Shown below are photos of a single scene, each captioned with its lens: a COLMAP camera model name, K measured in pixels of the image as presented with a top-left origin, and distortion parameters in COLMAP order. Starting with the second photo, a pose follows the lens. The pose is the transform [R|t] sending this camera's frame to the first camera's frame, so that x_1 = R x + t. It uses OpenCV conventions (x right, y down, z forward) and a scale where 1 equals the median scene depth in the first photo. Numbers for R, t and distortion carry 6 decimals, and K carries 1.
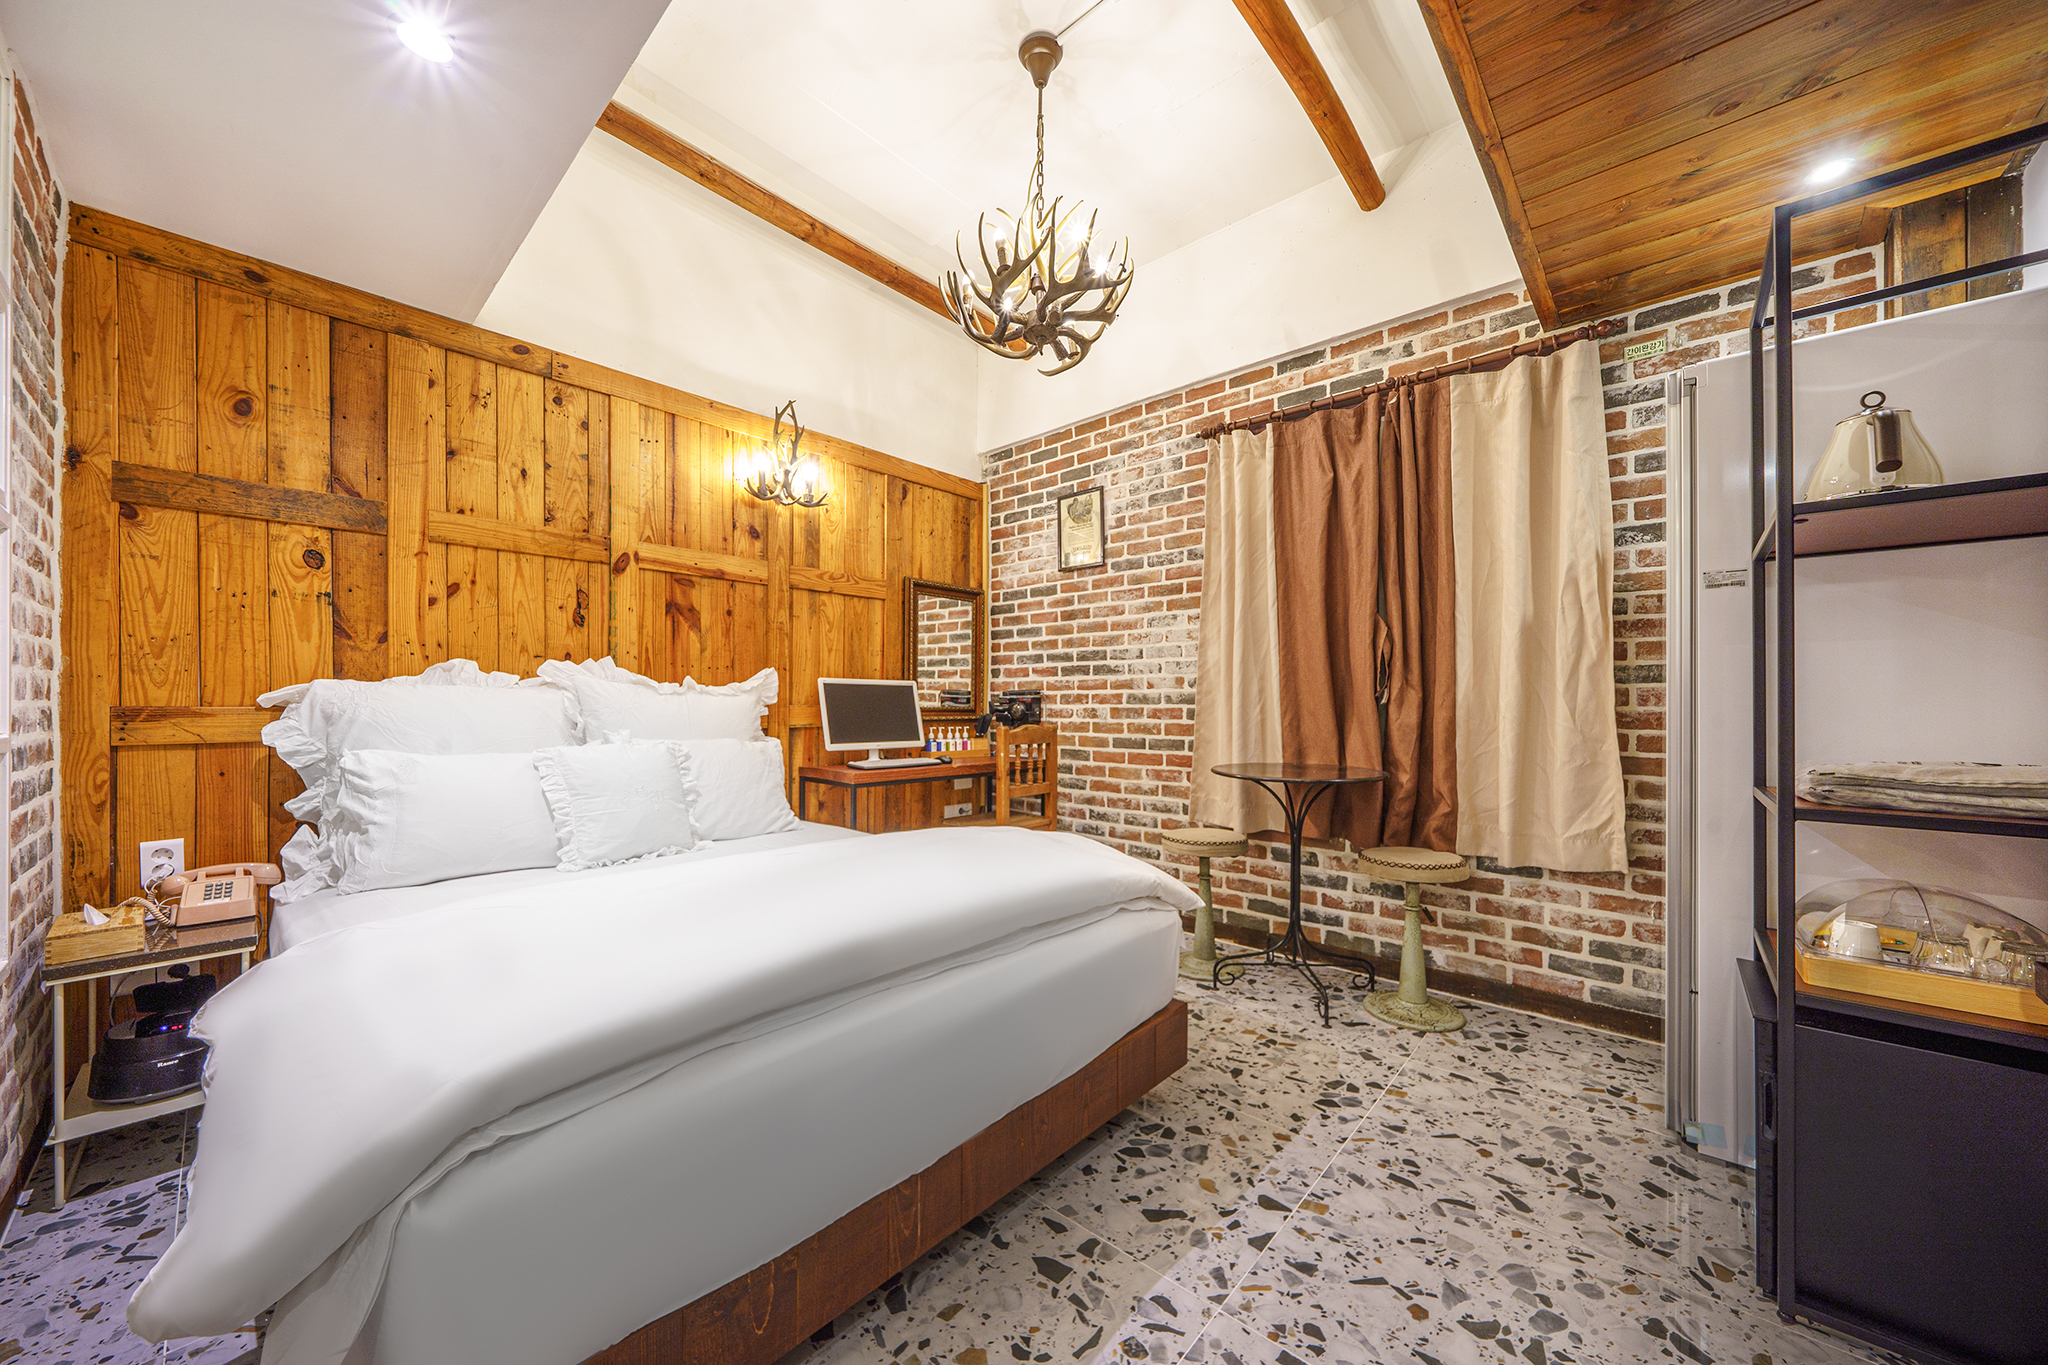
lens RADIAL K [[715.9, 0, 1026.7], [0, 715.9, 704.2], [0, 0, 1]] dist [-0.001320, -0.000262]
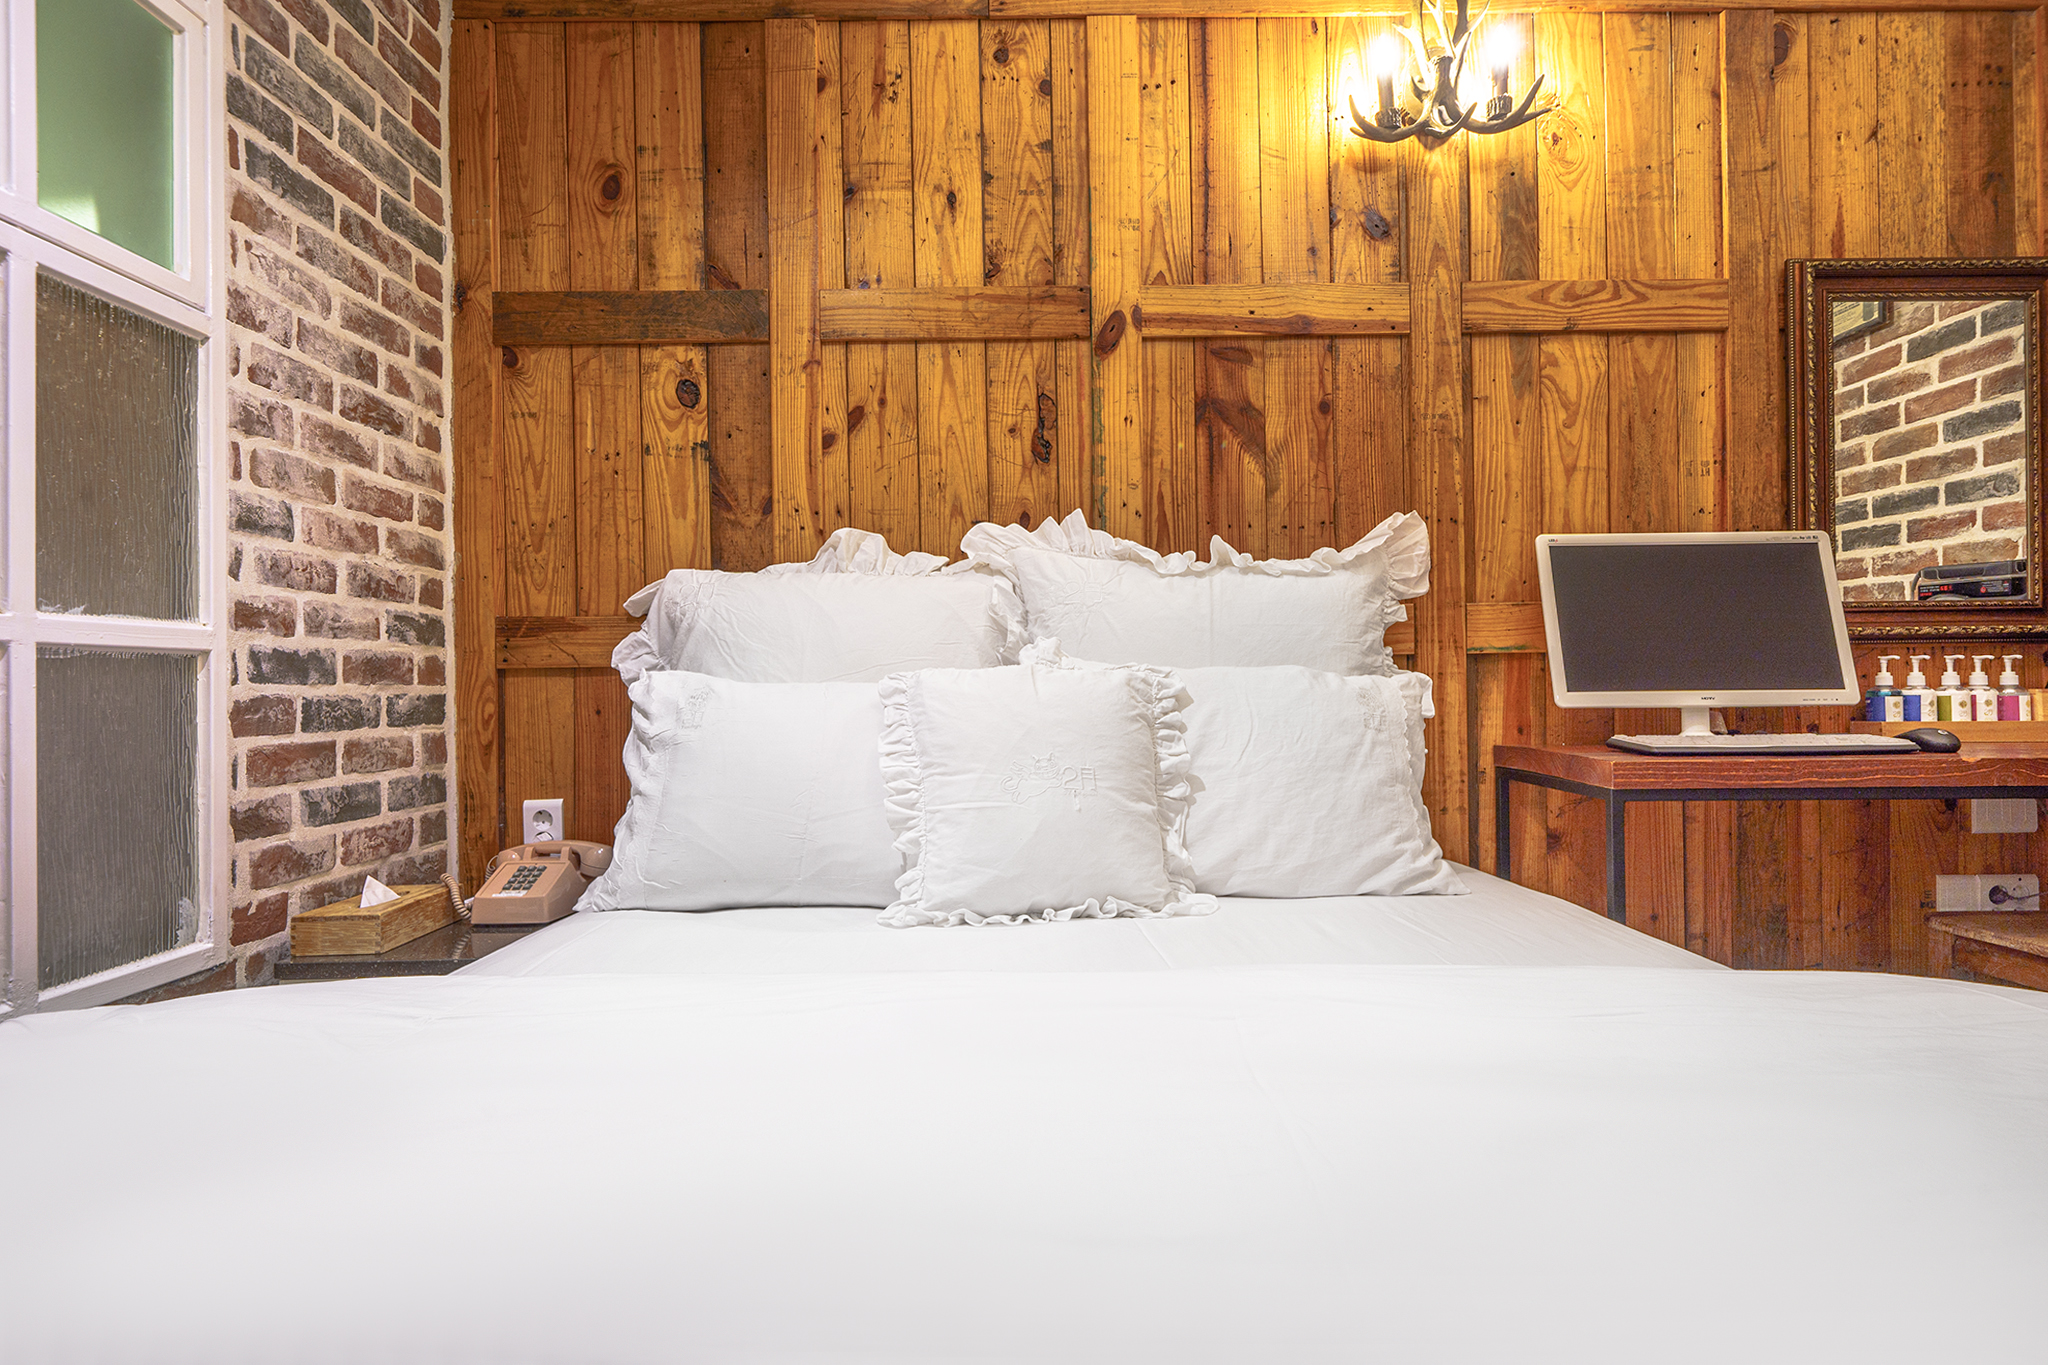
lens RADIAL K [[1080.0, 0, 1029.7], [0, 1080.0, 676.2], [0, 0, 1]] dist [-0.001684, 0.000442]
pose [[0.684183, -0.015941, -0.729136, -0.045530], [0.014959, 0.999858, -0.007822, 0.061352], [0.729157, -0.005555, 0.684324, 0.462187]]
